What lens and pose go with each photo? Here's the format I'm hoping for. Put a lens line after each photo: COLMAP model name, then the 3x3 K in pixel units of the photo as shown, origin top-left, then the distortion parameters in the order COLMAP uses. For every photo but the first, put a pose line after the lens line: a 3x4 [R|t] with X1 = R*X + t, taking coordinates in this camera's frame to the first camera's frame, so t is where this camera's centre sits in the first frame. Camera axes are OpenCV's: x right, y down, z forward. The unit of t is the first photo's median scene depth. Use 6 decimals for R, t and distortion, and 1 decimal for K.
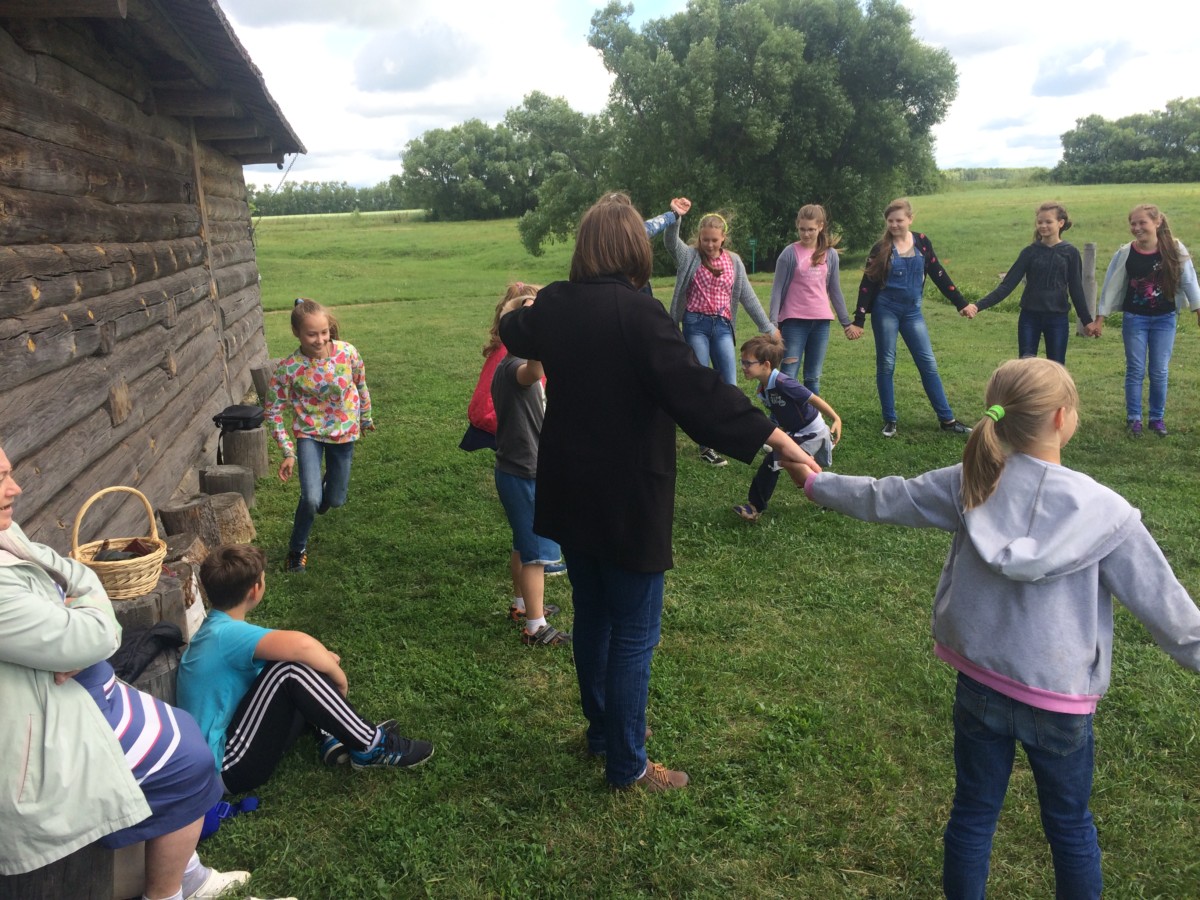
lens RADIAL K [[1013.4, 0, 600.0], [0, 1013.4, 450.0], [0, 0, 1]] dist [0.085746, -0.120835]
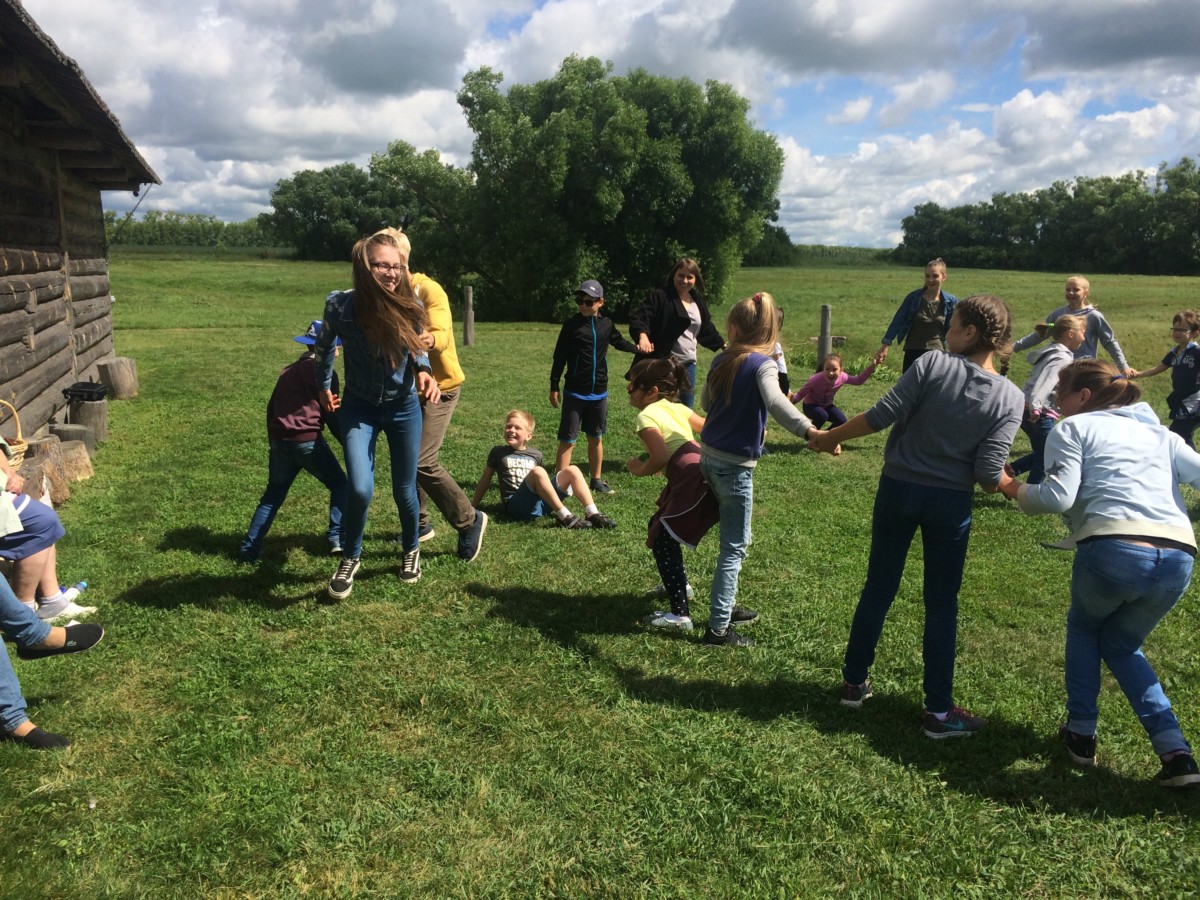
lens RADIAL K [[1093.1, 0, 645.1], [0, 1093.1, 487.1], [0, 0, 1]] dist [0.108369, -0.151127]
pose [[0.991269, 0.036991, 0.126561, 0.083035], [-0.032139, 0.998676, -0.040162, 0.063155], [-0.127879, 0.035744, 0.991145, -0.226212]]
